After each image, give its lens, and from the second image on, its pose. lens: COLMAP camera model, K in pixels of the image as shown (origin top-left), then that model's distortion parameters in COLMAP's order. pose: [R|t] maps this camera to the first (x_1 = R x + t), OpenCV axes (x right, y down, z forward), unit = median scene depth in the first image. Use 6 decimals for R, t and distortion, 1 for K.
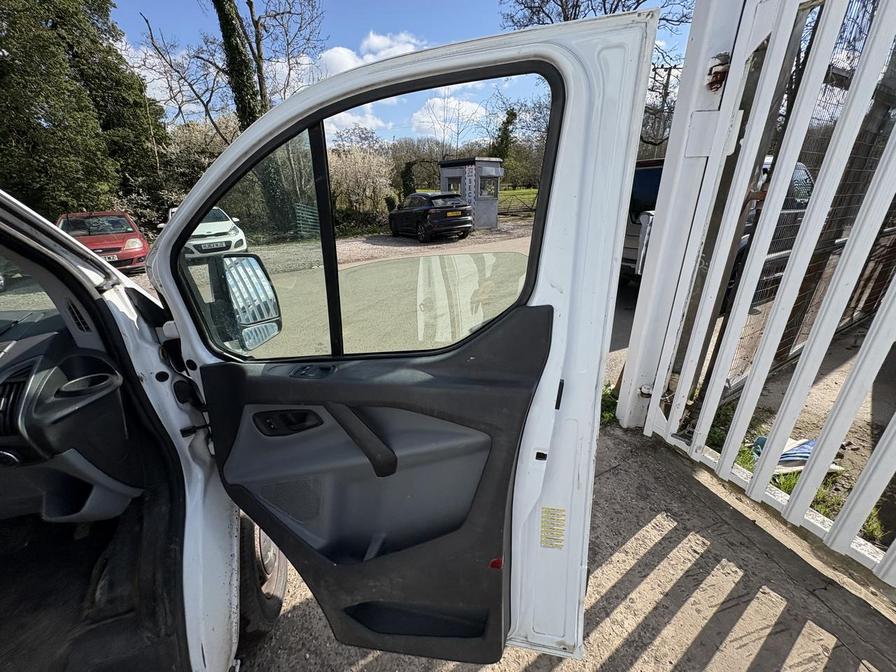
lens RADIAL K [[358.1, 0, 446.7], [0, 358.1, 331.4], [0, 0, 1]] dist [0.000748, 0.000667]
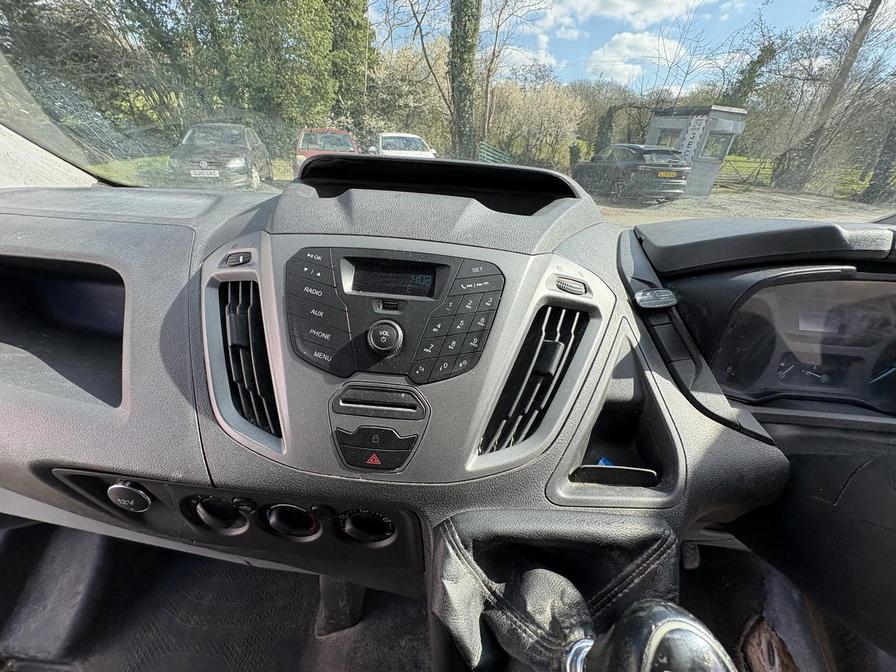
lens RADIAL K [[358.1, 0, 443.3], [0, 358.1, 329.7], [0, 0, 1]] dist [0.000748, 0.000667]
pose [[0.927546, 0.252825, -0.275206, -0.125631], [-0.219349, 0.964538, 0.146808, 0.010680], [0.302564, -0.075805, 0.950110, 0.018192]]
